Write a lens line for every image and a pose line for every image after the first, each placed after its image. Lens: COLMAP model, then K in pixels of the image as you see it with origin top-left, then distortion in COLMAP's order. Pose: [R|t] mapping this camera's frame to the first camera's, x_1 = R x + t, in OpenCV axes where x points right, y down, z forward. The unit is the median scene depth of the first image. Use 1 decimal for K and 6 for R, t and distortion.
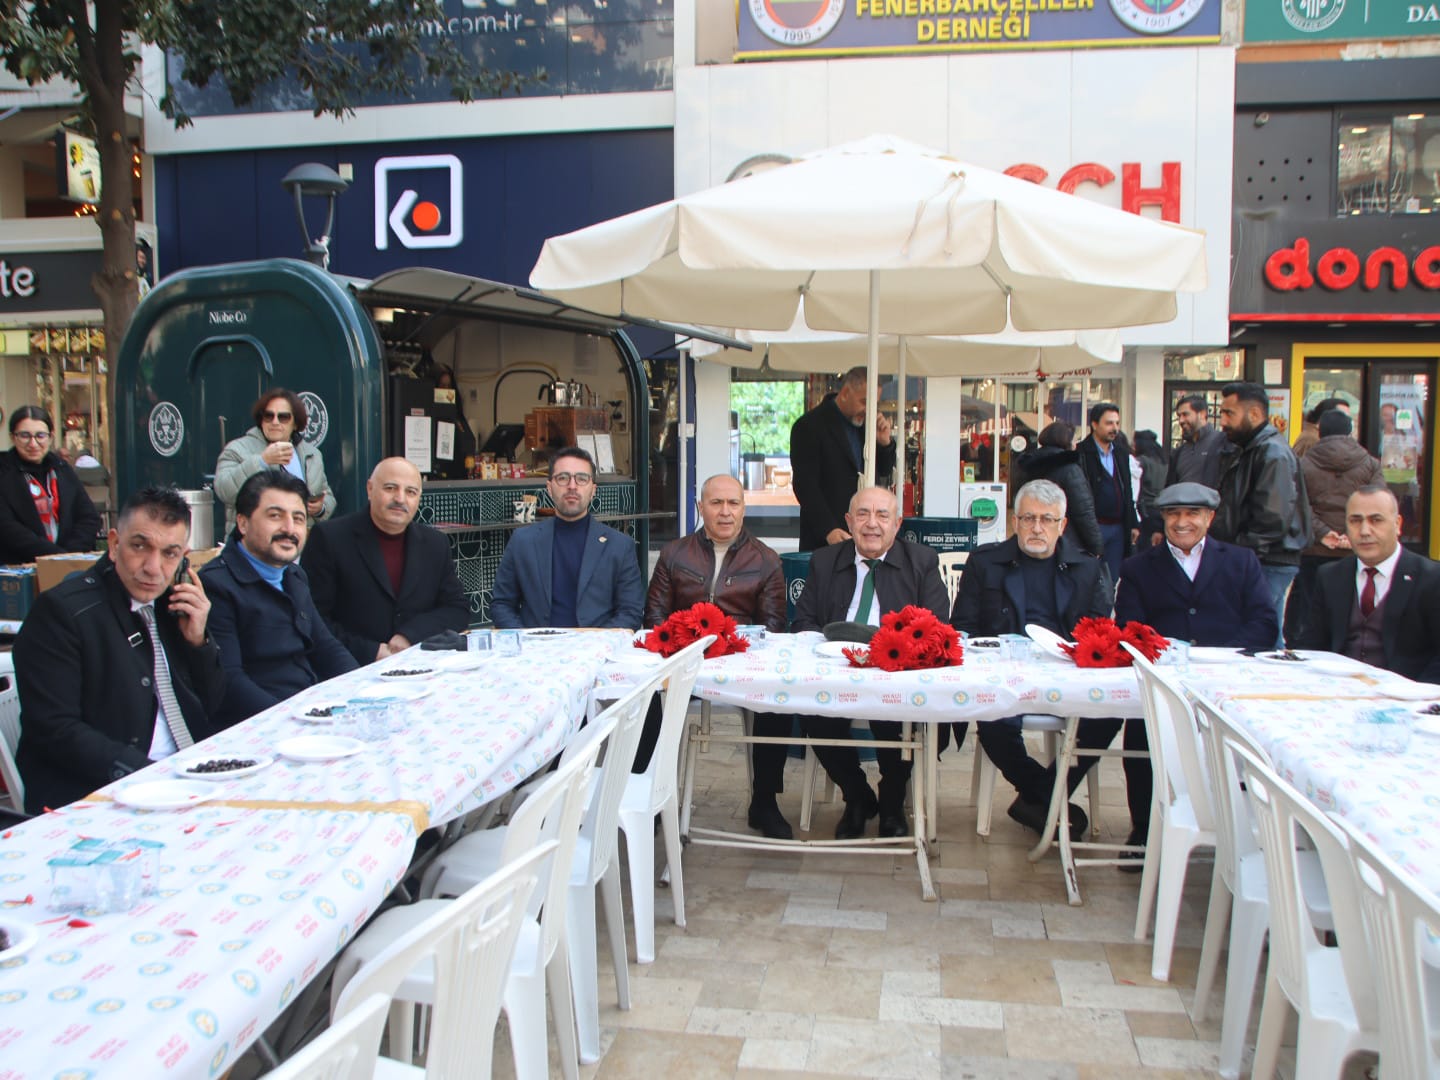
lens RADIAL K [[1347.2, 0, 715.1], [0, 1347.2, 598.3], [0, 0, 1]] dist [-0.139370, 0.152078]
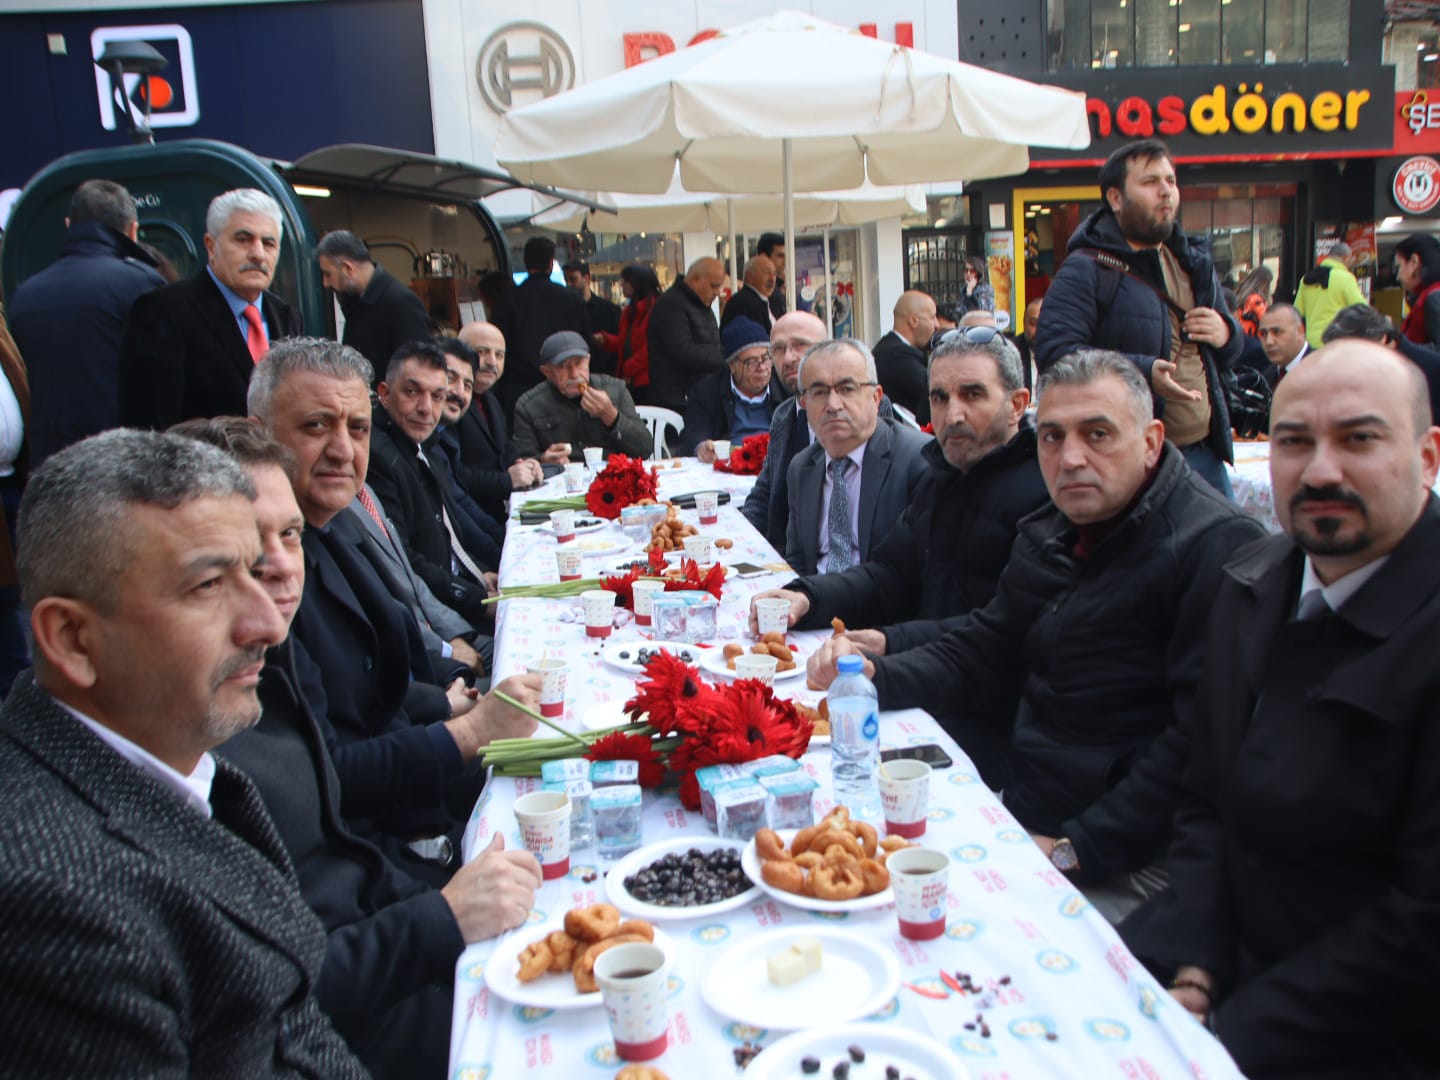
lens RADIAL K [[1347.2, 0, 715.1], [0, 1347.2, 598.3], [0, 0, 1]] dist [-0.139370, 0.152078]
pose [[0.968126, -0.104861, 0.227455, -0.216834], [0.082561, 0.990991, 0.105458, 0.018140], [-0.236464, -0.083318, 0.968061, -0.097654]]
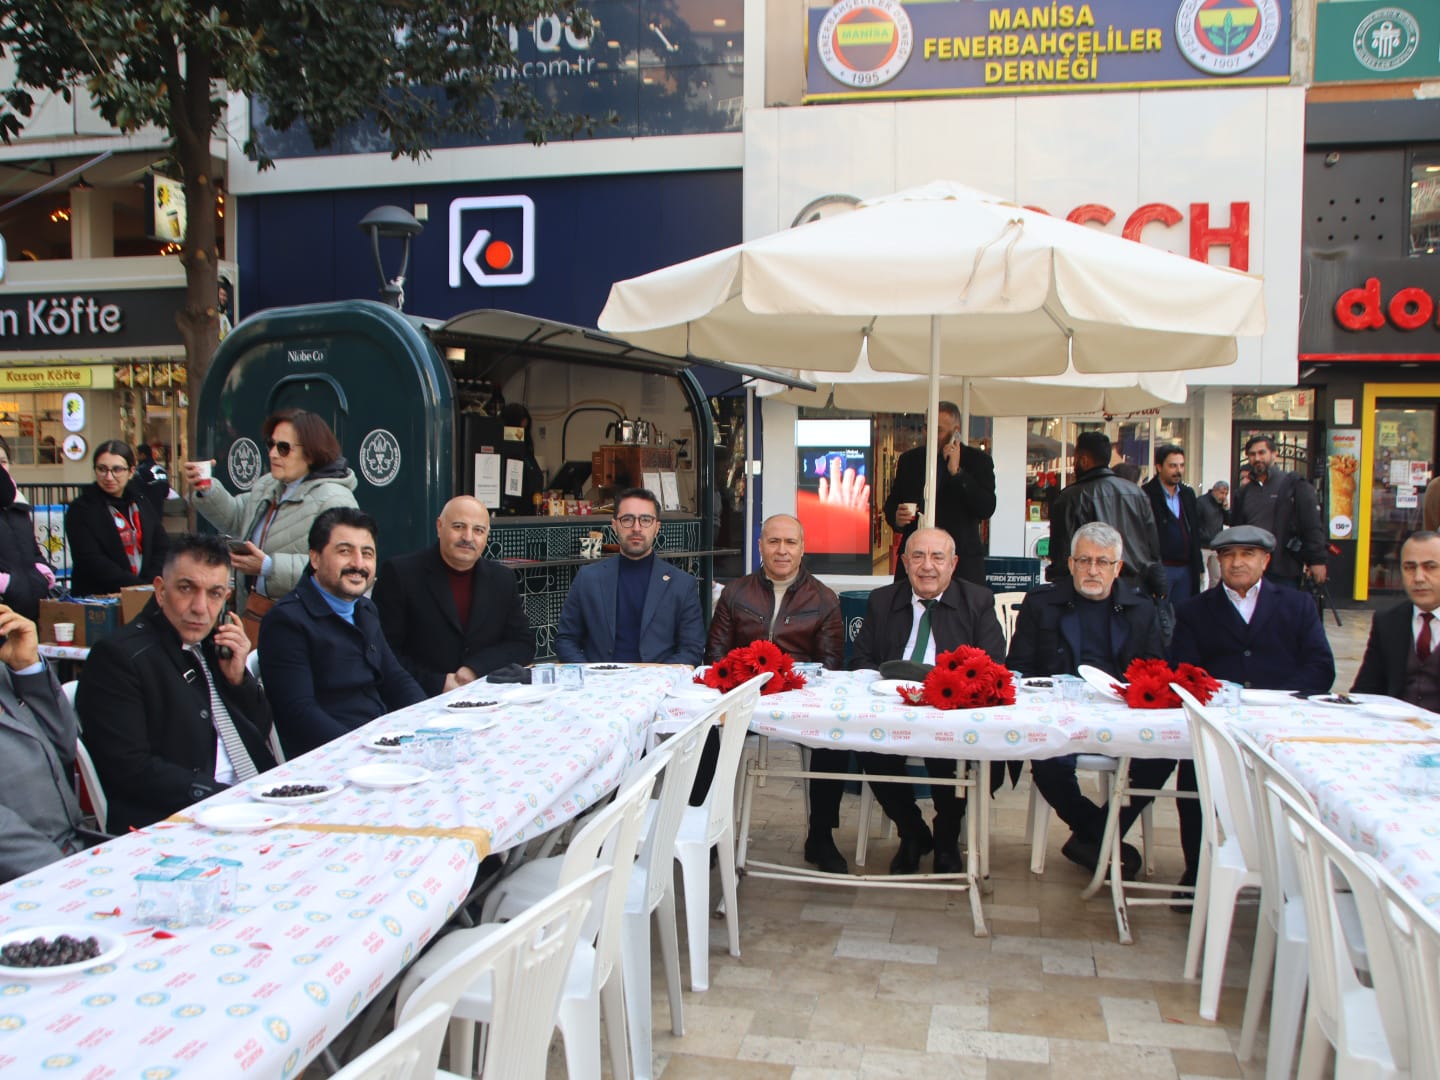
lens RADIAL K [[1348.4, 0, 715.2], [0, 1348.4, 607.5], [0, 0, 1]] dist [-0.144510, 0.140536]
pose [[0.998699, 0.010650, -0.049864, 0.004488], [-0.011618, 0.999749, -0.019165, -0.001005], [0.049647, 0.019720, 0.998572, -0.015935]]
